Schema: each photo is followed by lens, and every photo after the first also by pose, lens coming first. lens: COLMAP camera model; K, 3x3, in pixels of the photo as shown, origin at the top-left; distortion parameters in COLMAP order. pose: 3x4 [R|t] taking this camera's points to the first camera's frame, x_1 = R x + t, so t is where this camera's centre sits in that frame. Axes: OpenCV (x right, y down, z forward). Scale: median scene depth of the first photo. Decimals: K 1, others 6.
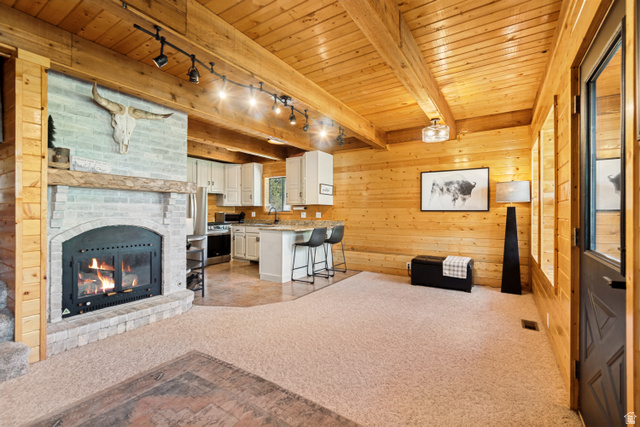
lens RADIAL K [[284.5, 0, 322.1], [0, 284.5, 214.5], [0, 0, 1]] dist [0.002754, -0.001528]
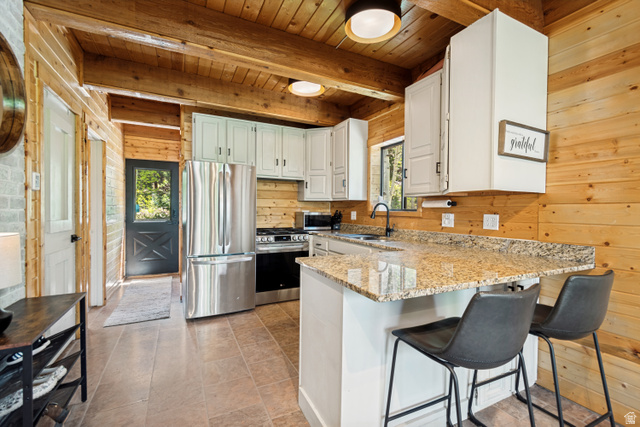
lens RADIAL K [[284.5, 0, 320.6], [0, 284.5, 213.1], [0, 0, 1]] dist [0.002754, -0.001528]
pose [[0.857481, 0.012781, -0.514357, -0.013603], [-0.012026, 0.999916, 0.004798, -0.008862], [0.514375, 0.002071, 0.857563, 0.599780]]
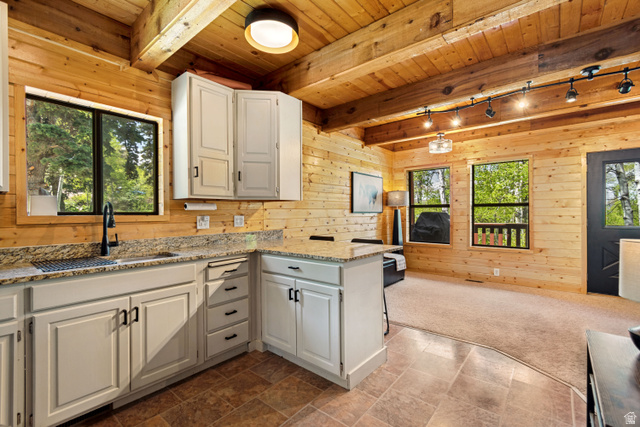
lens RADIAL K [[284.5, 0, 322.9], [0, 284.5, 212.0], [0, 0, 1]] dist [0.002754, -0.001528]
pose [[0.124288, 0.003321, 0.992241, -0.512669], [0.015075, 0.999873, -0.005235, -0.009468], [-0.992132, 0.015609, 0.124222, 0.831820]]
